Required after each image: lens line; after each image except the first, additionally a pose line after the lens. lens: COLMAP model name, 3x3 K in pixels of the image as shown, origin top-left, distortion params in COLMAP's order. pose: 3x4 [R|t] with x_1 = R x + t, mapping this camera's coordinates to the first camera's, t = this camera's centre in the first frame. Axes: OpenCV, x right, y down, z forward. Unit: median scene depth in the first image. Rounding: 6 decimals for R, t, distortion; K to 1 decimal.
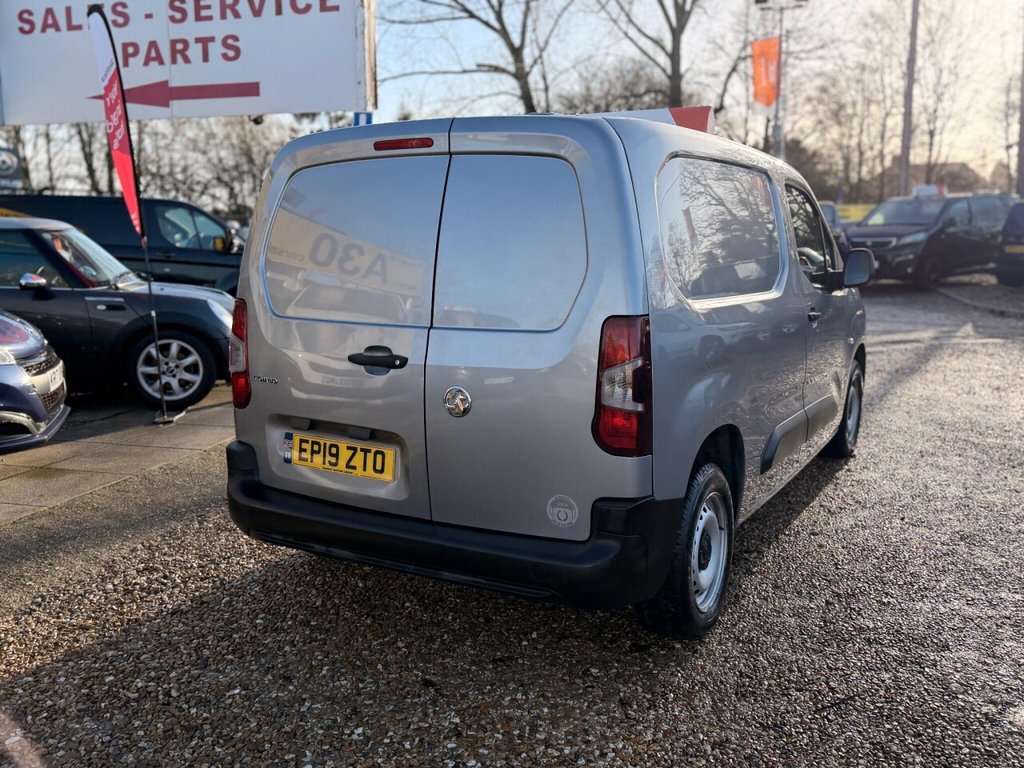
lens RADIAL K [[894.1, 0, 518.7], [0, 894.1, 382.8], [0, 0, 1]] dist [0.068944, -0.105216]
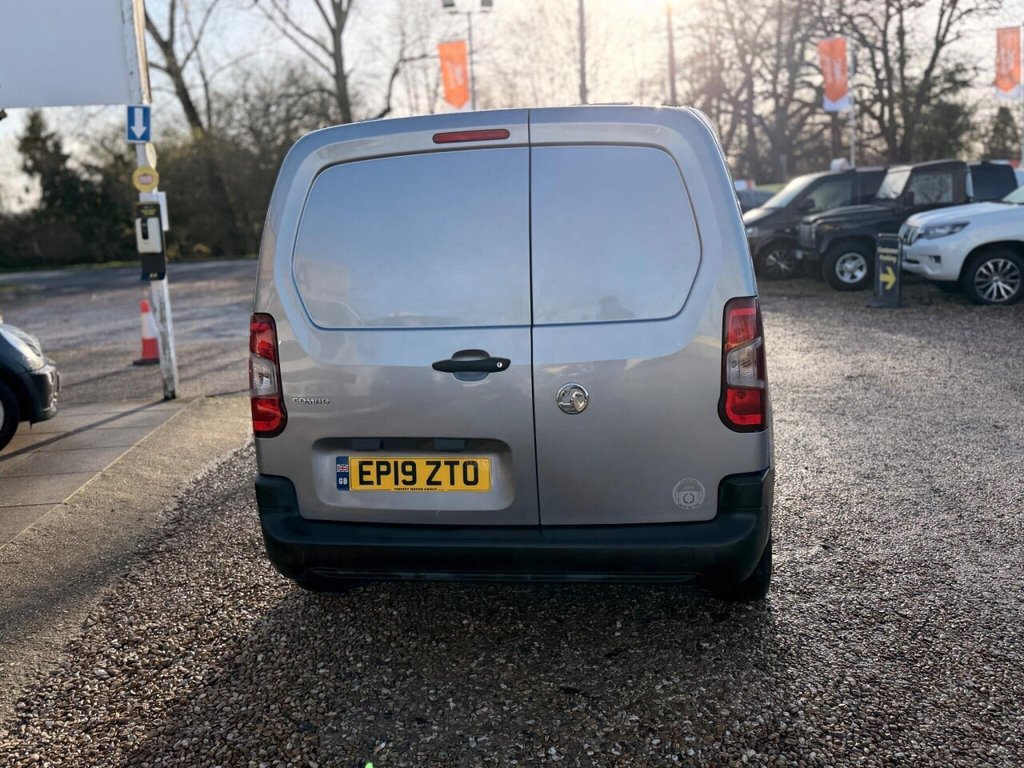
lens RADIAL K [[894.1, 0, 518.8], [0, 894.1, 380.1], [0, 0, 1]] dist [0.068944, -0.105216]
pose [[0.931827, -0.098141, 0.349382, -0.339763], [0.099316, 0.994949, 0.014598, -0.014013], [-0.349050, 0.021096, 0.936867, 0.076980]]
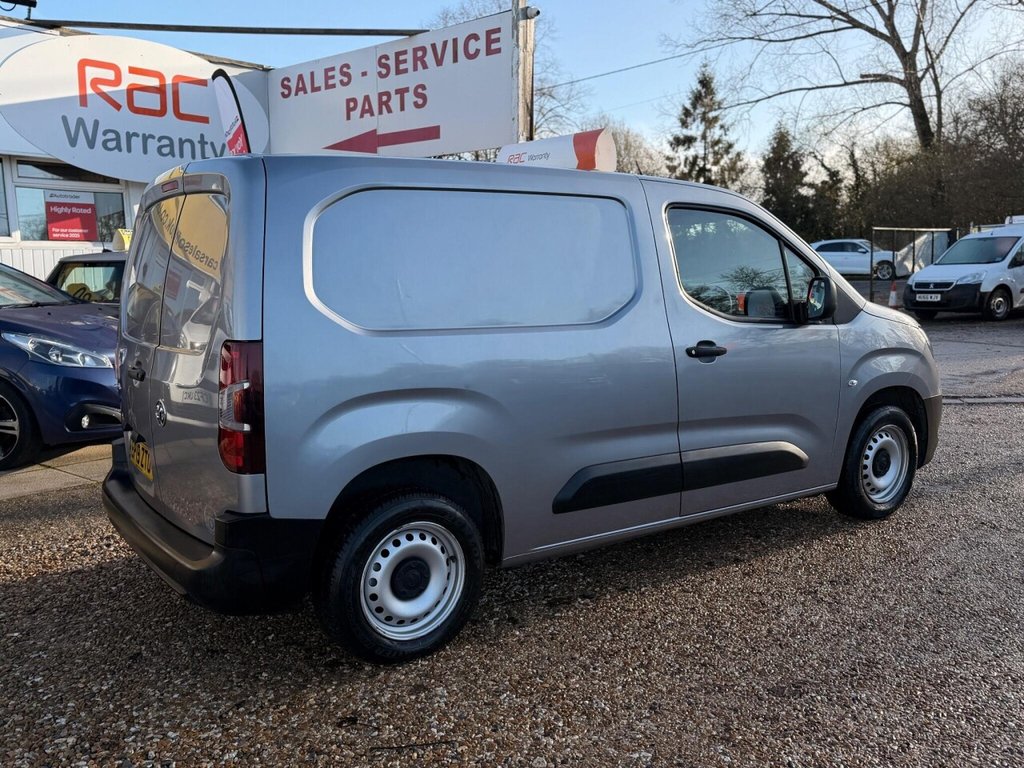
lens RADIAL K [[894.1, 0, 510.1], [0, 894.1, 392.2], [0, 0, 1]] dist [0.068944, -0.105216]
pose [[0.904449, 0.053930, -0.423159, 0.594866], [-0.060687, 0.998154, -0.002500, -0.021487], [0.422243, 0.027942, 0.906052, 0.111353]]
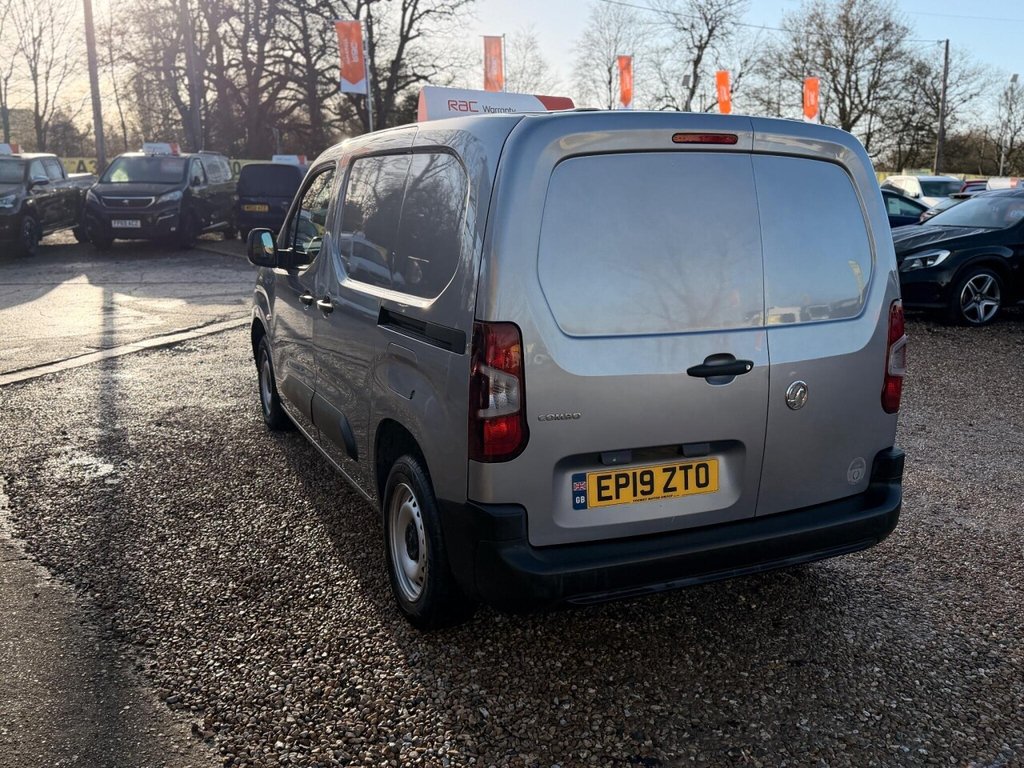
lens RADIAL K [[890.6, 0, 519.5], [0, 890.6, 386.2], [0, 0, 1]] dist [0.073670, -0.110890]
pose [[0.585513, -0.162371, 0.794235, -0.799464], [0.116764, 0.986411, 0.115580, -0.108963], [-0.802210, 0.025065, 0.596516, 0.465803]]
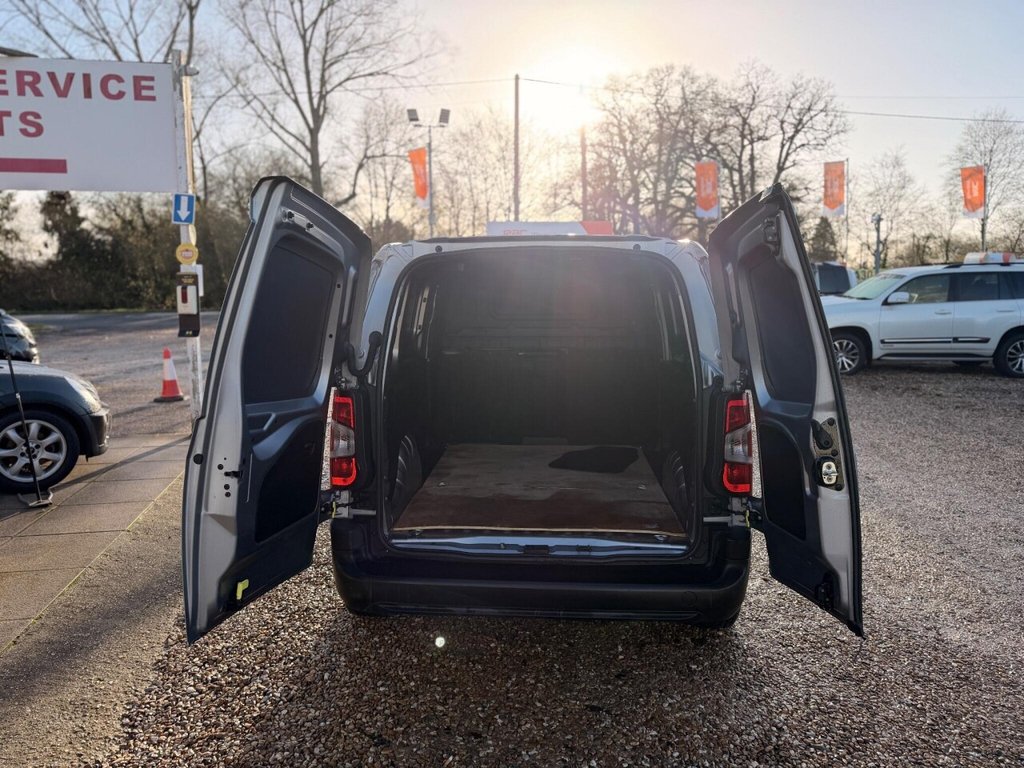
lens RADIAL K [[717.3, 0, 506.0], [0, 717.3, 379.9], [0, 0, 1]] dist [0.038008, -0.047617]
pose [[0.901937, -0.051438, 0.428793, -0.438552], [0.069155, 0.997271, -0.025830, -0.059789], [-0.426295, 0.052951, 0.903033, 0.126416]]
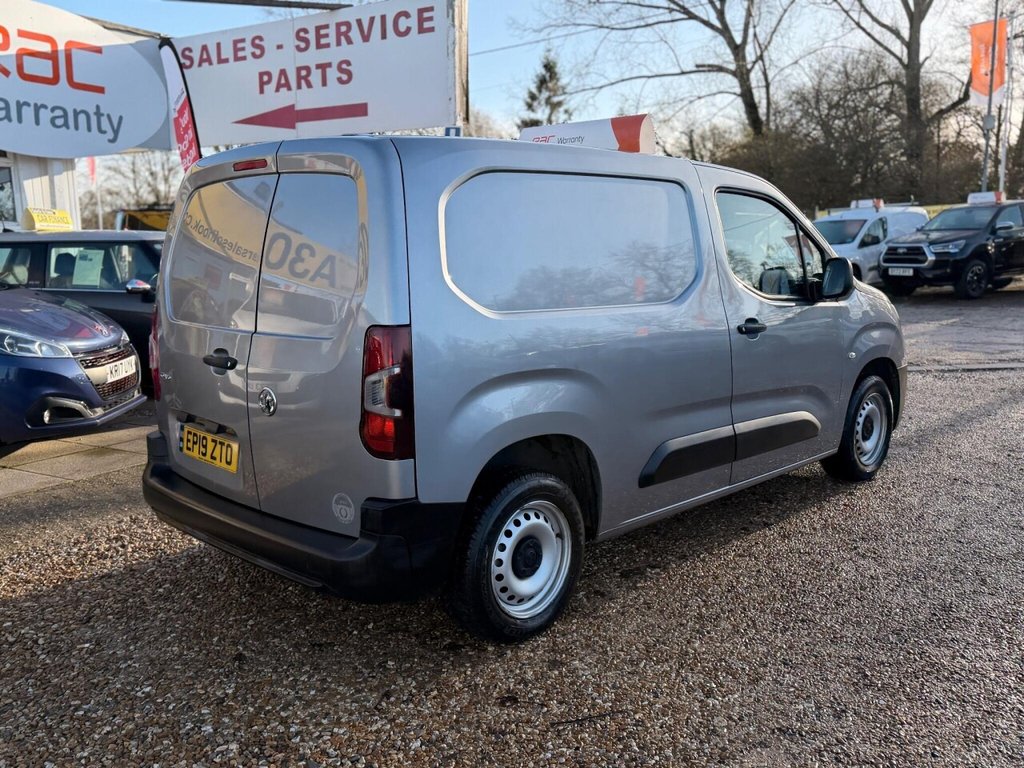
lens RADIAL K [[894.1, 0, 516.0], [0, 894.1, 382.2], [0, 0, 1]] dist [0.068944, -0.105216]
pose [[0.966853, 0.032074, -0.253312, 0.366537], [-0.033328, 0.999444, -0.000660, -0.008785], [0.253150, 0.009081, 0.967384, 0.014790]]
